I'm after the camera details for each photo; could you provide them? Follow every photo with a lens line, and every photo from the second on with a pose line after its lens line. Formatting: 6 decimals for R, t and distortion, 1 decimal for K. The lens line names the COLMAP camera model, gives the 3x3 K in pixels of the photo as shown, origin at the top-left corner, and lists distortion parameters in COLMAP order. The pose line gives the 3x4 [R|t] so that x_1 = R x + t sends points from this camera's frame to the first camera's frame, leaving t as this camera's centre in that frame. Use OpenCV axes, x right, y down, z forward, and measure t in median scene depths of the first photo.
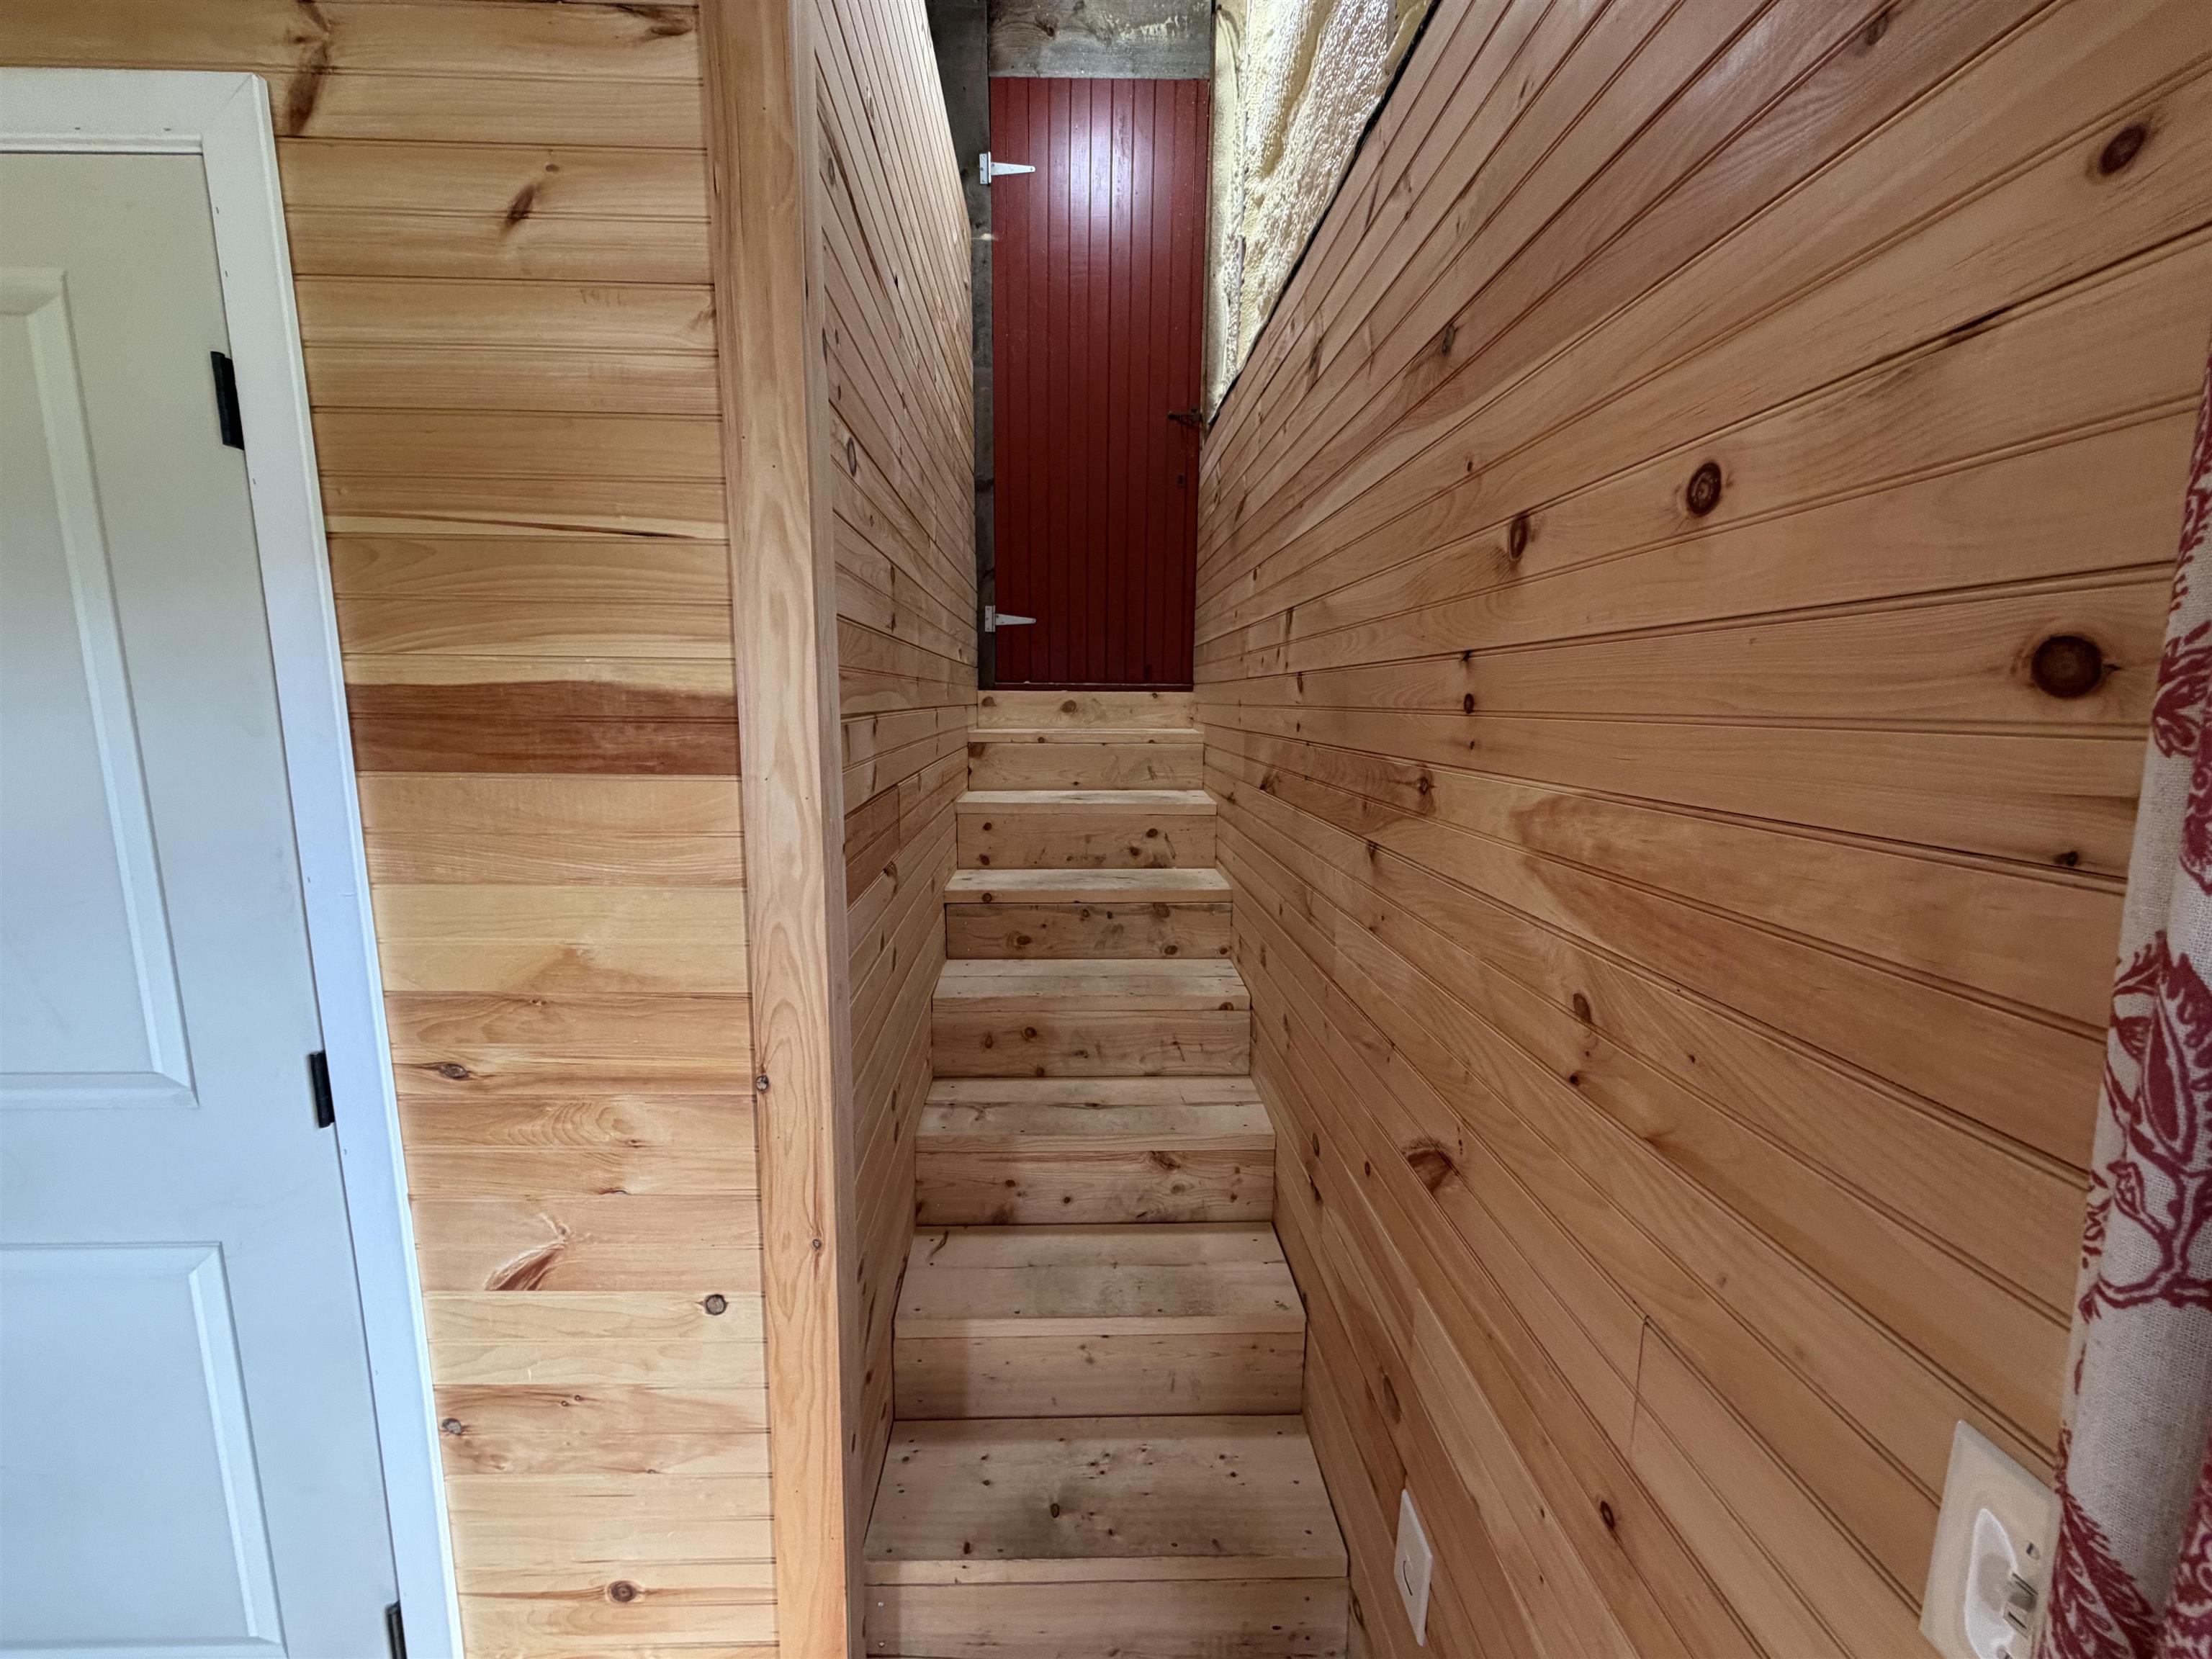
lens RADIAL K [[882.0, 0, 1104.4], [0, 882.0, 829.3], [0, 0, 1]] dist [0.001642, -0.000044]
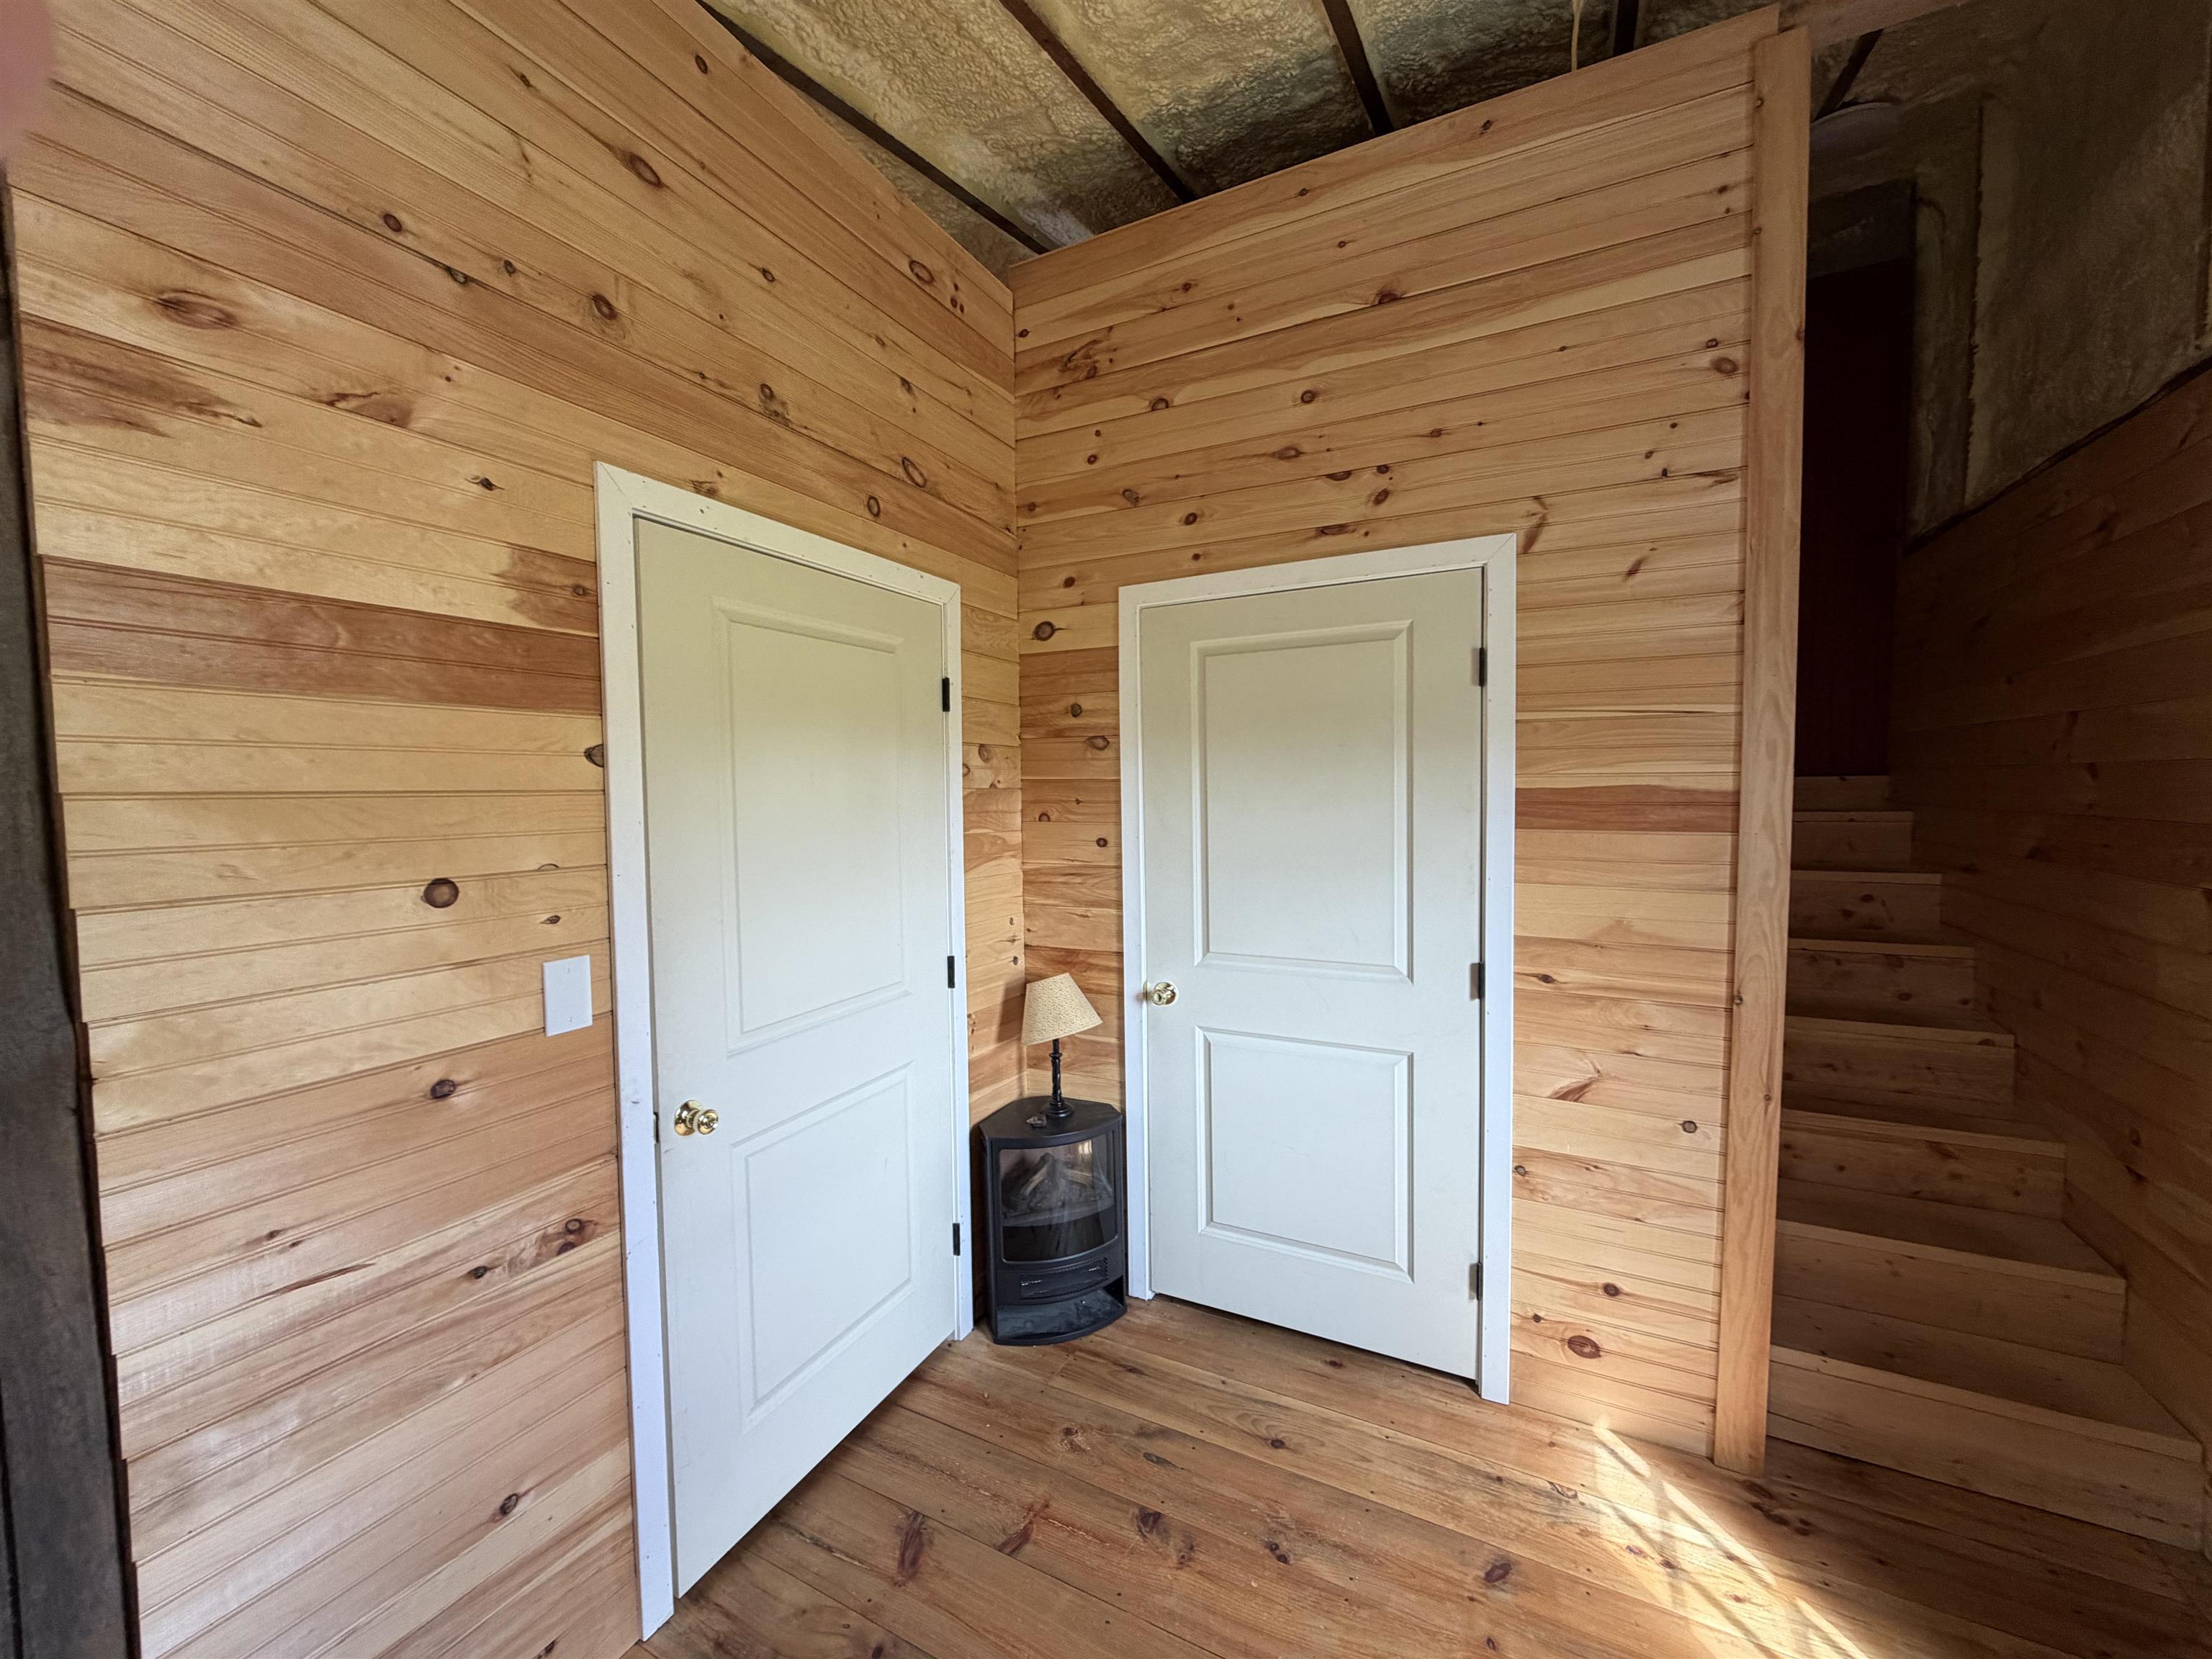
lens RADIAL K [[882.0, 0, 1100.9], [0, 882.0, 831.1], [0, 0, 1]] dist [0.001642, -0.000044]
pose [[0.872863, 0.006940, -0.487915, -0.670836], [-0.052020, 0.995524, -0.078902, 0.157166], [0.485184, 0.094252, 0.869318, -1.310475]]
